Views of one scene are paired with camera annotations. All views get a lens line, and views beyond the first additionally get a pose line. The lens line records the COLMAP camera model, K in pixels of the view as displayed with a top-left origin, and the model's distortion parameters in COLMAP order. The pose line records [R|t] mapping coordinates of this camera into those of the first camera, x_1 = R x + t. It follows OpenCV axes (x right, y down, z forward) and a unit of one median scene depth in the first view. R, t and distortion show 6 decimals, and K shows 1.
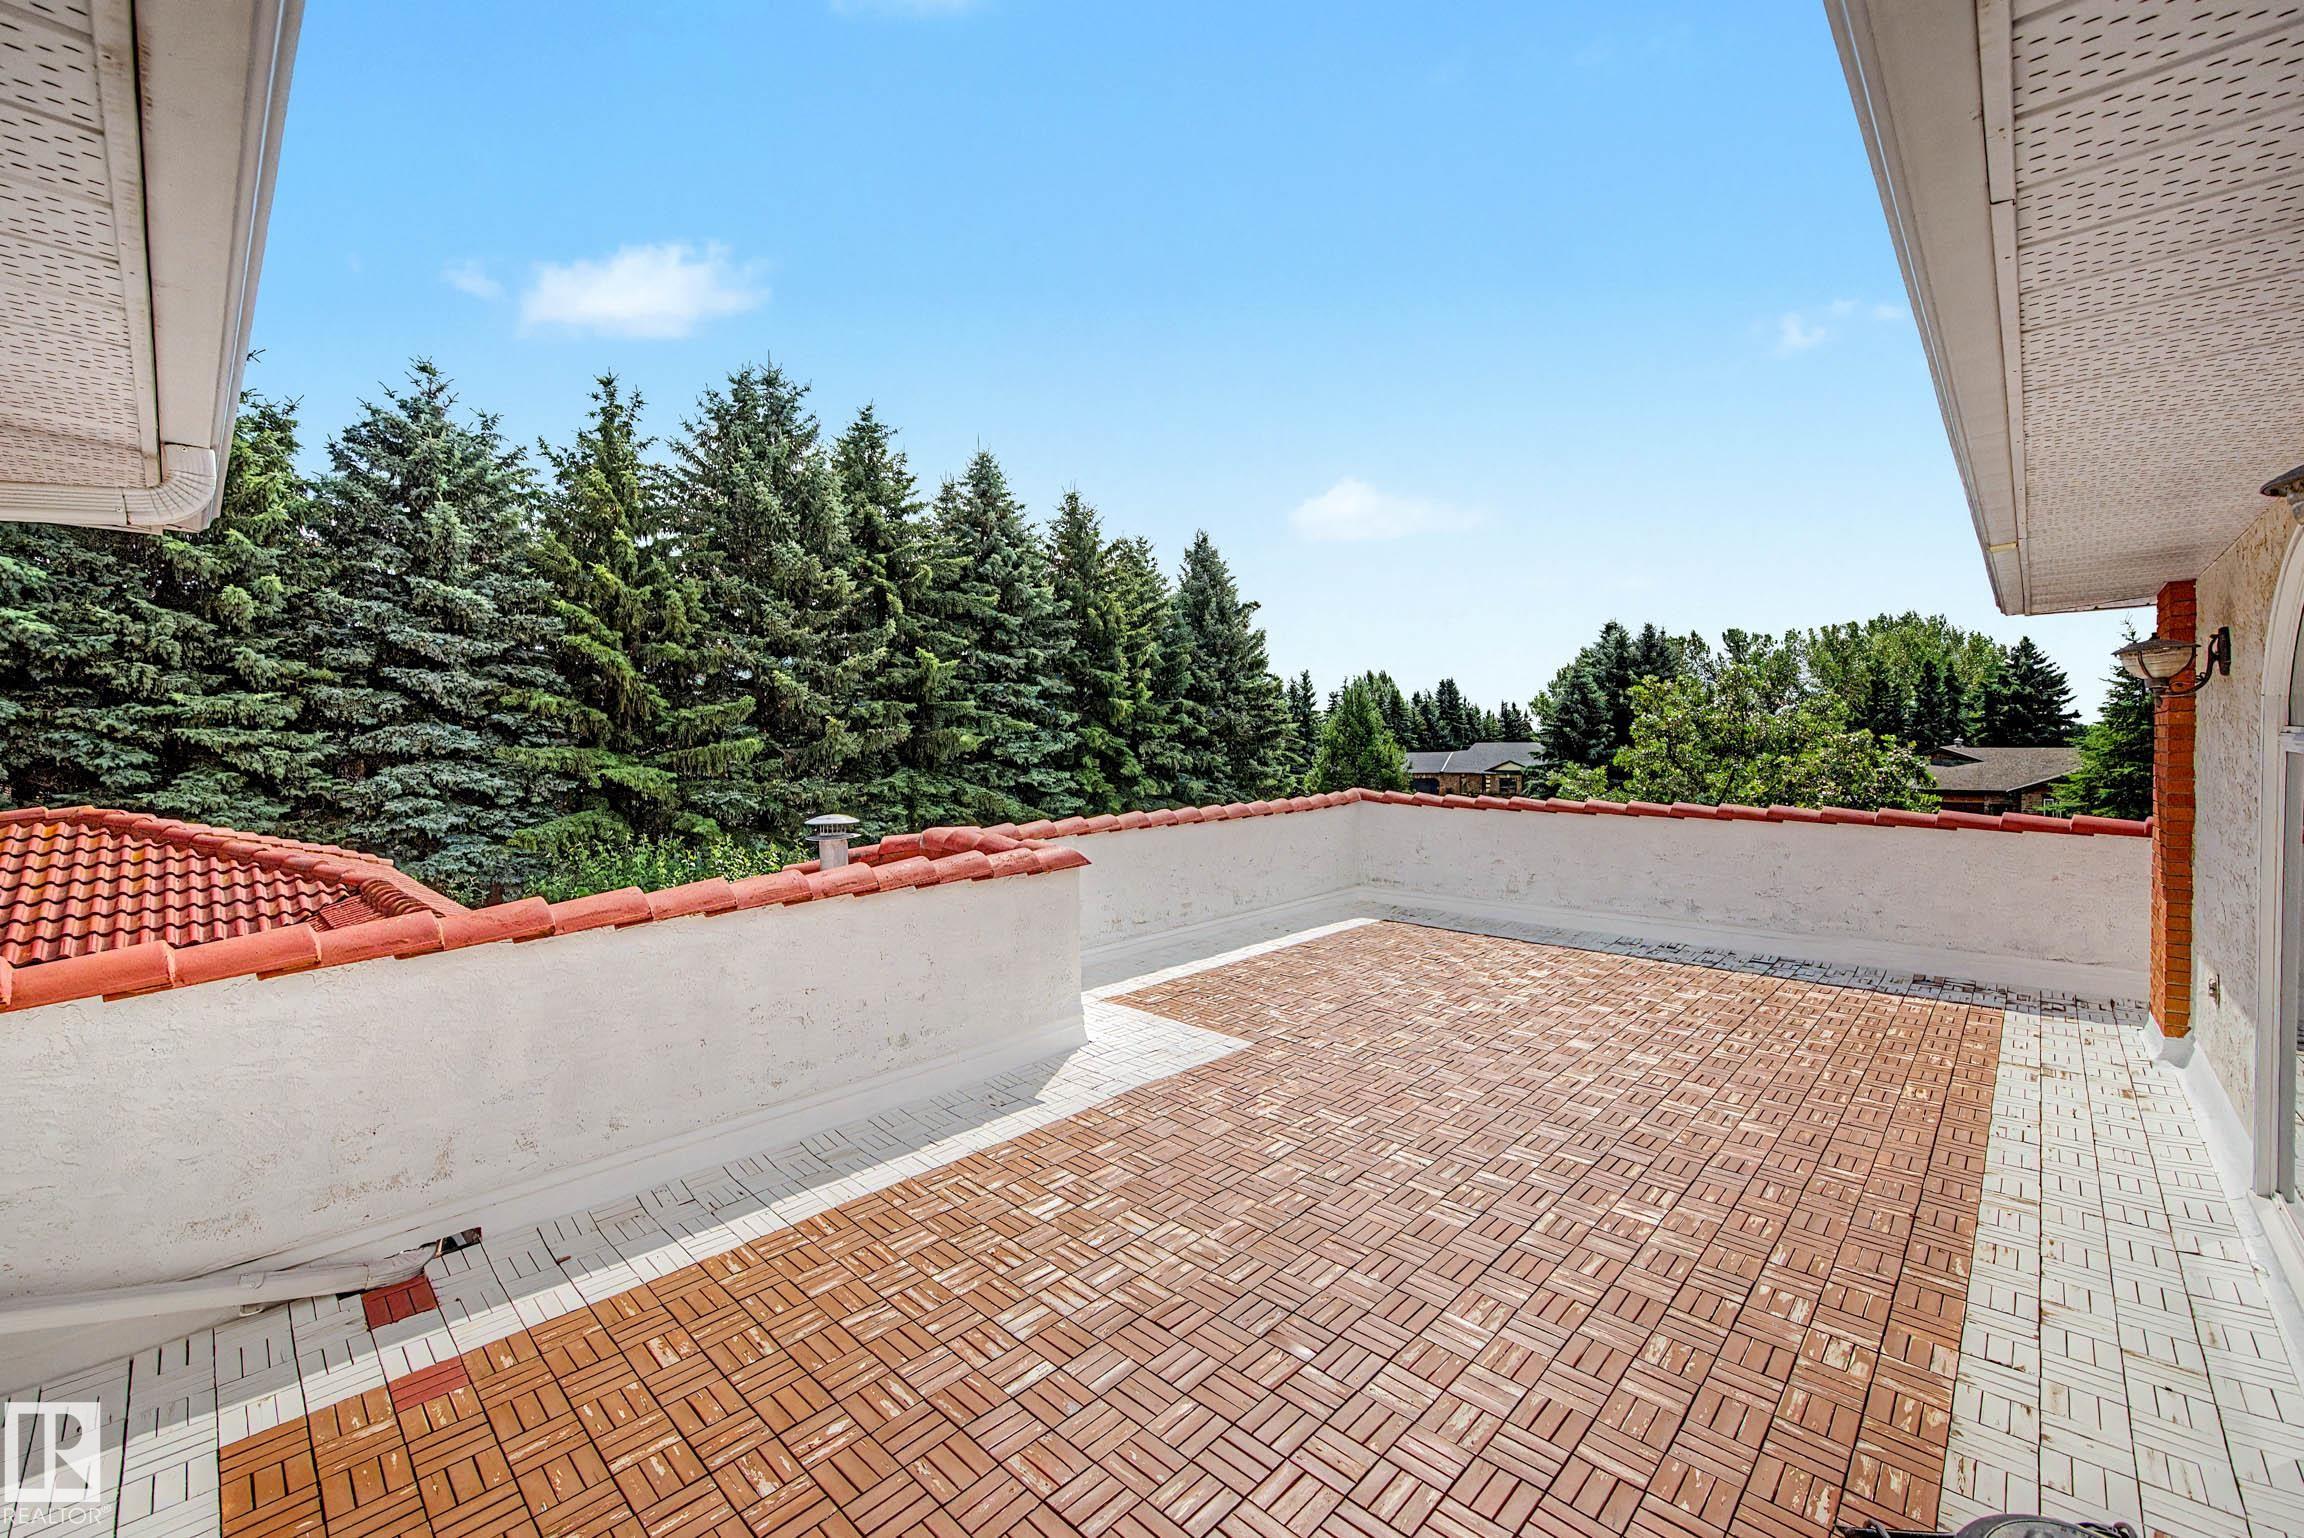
lens RADIAL K [[893.8, 0, 1152.0], [0, 893.8, 769.0], [0, 0, 1]] dist [0.001898, 0.000057]
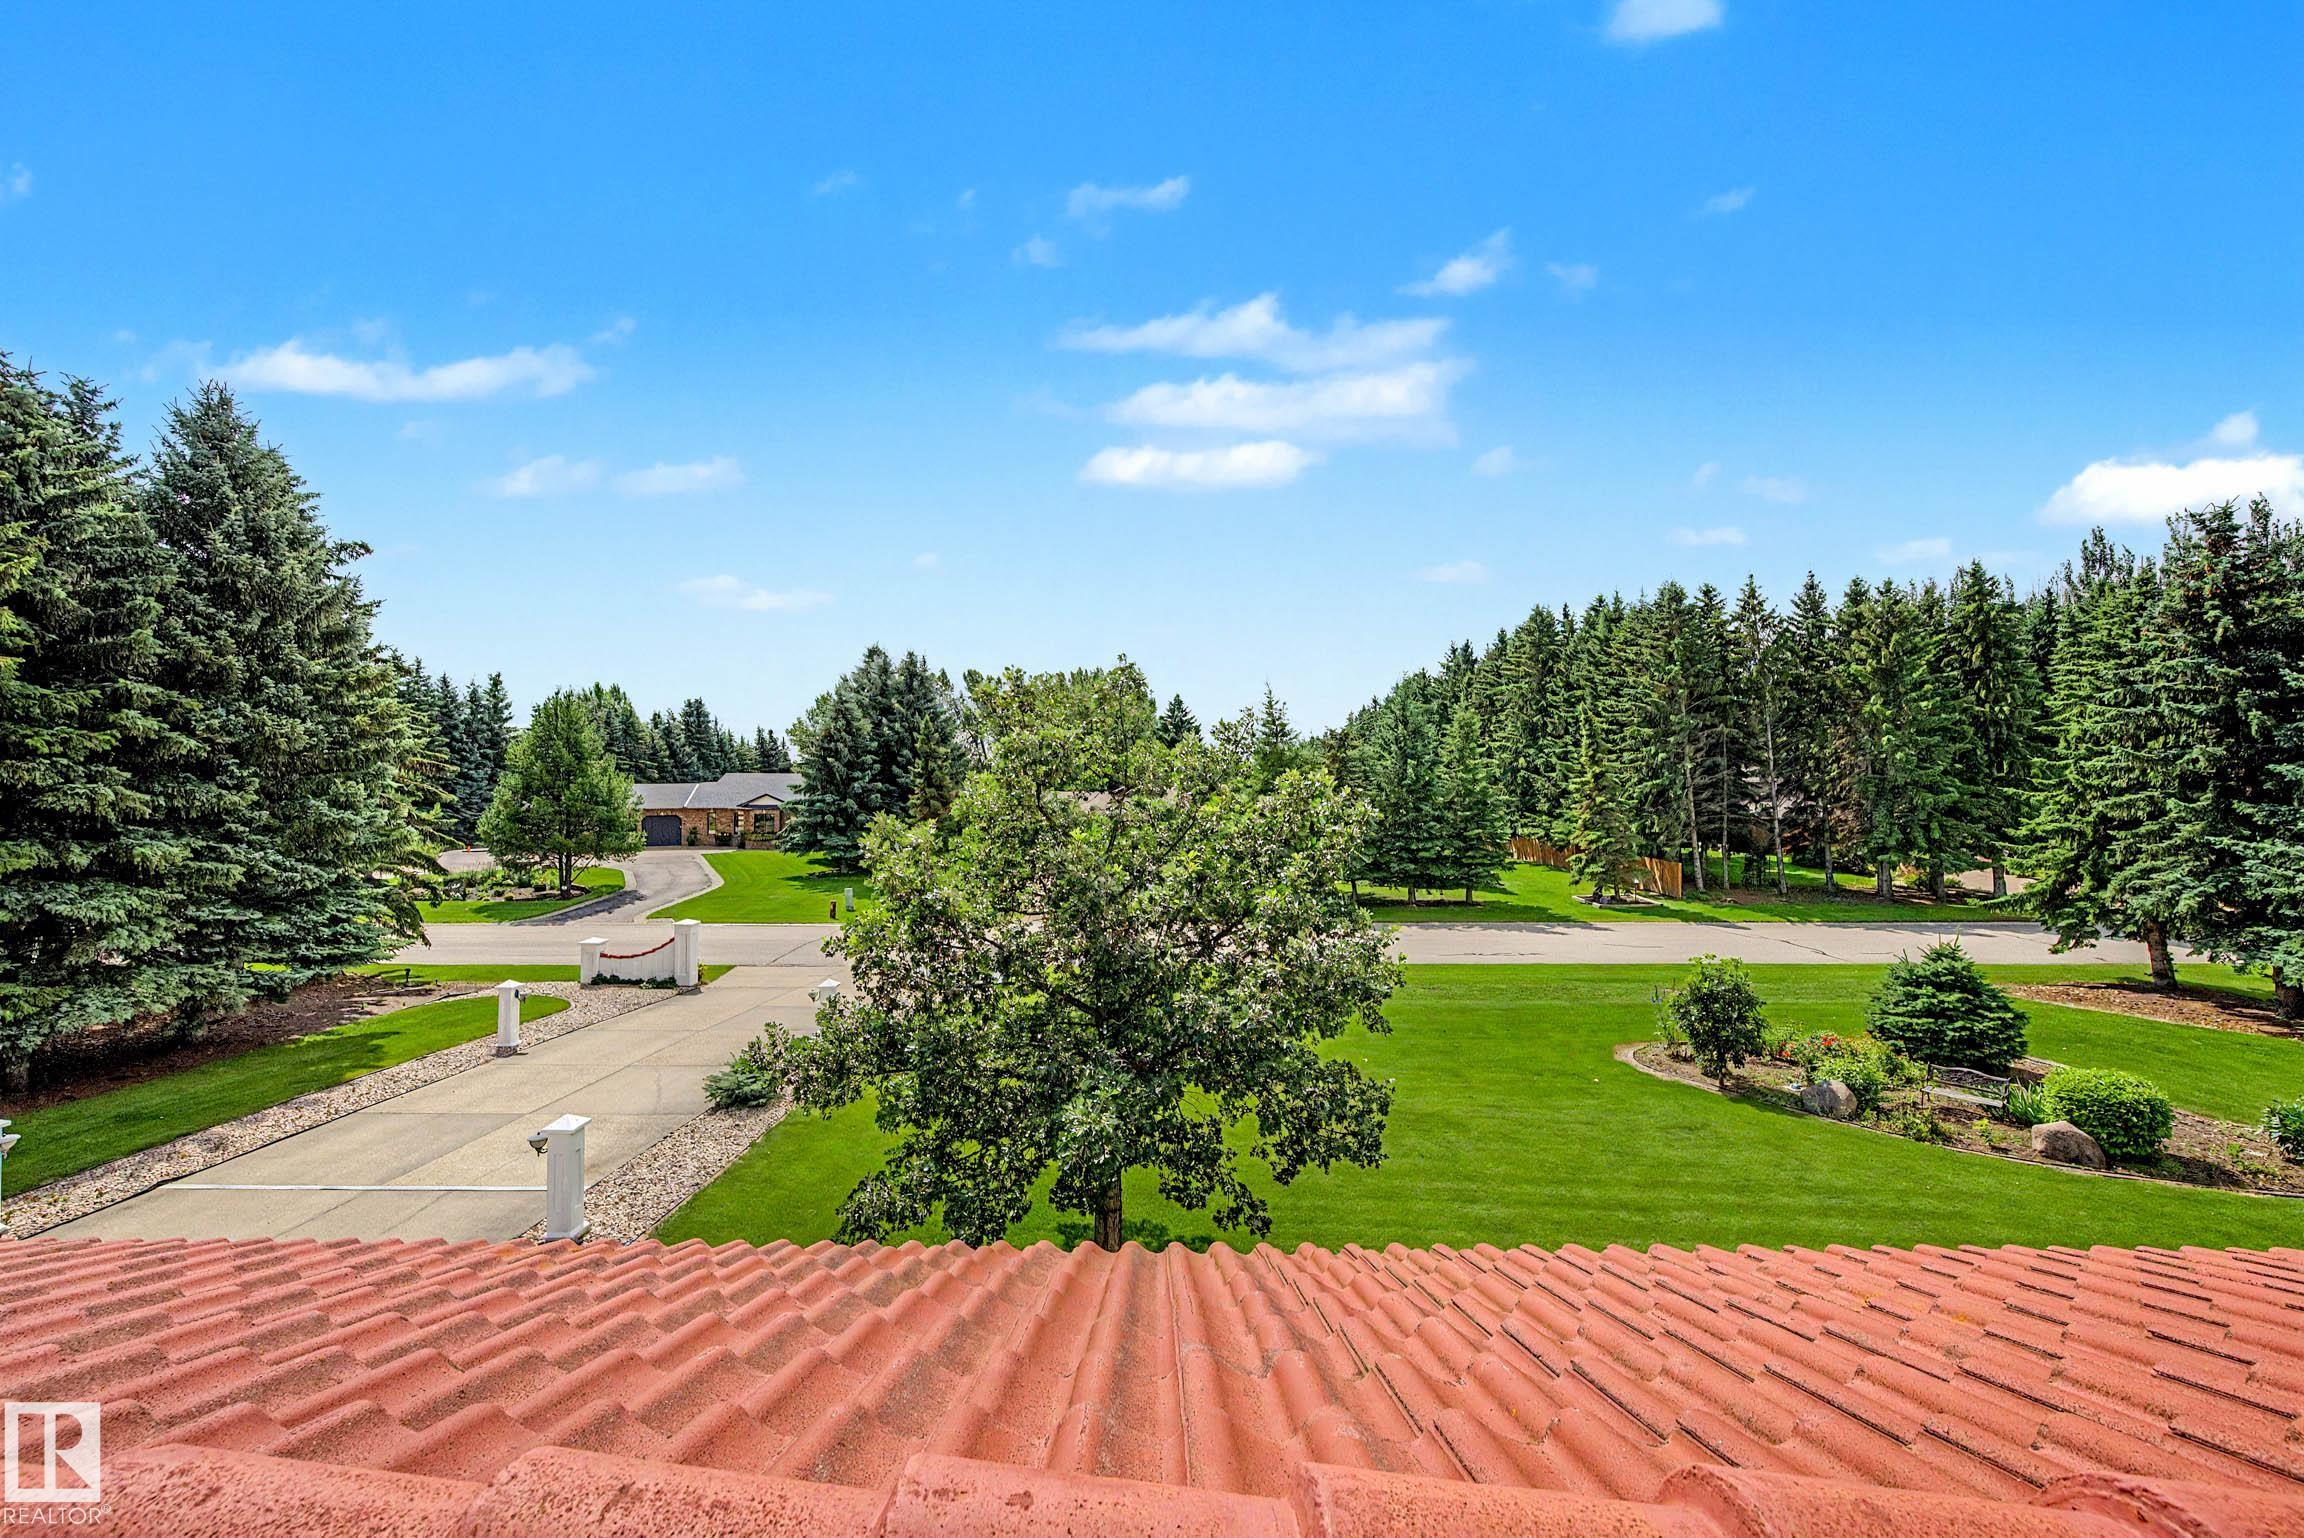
lens RADIAL K [[935.9, 0, 1115.8], [0, 935.9, 770.9], [0, 0, 1]] dist [0.000620, 0.000141]
pose [[0.739334, 0.015685, 0.673156, 0.045093], [0.005378, 0.999559, -0.029197, -0.004348], [-0.673318, 0.025207, 0.738924, 0.114480]]
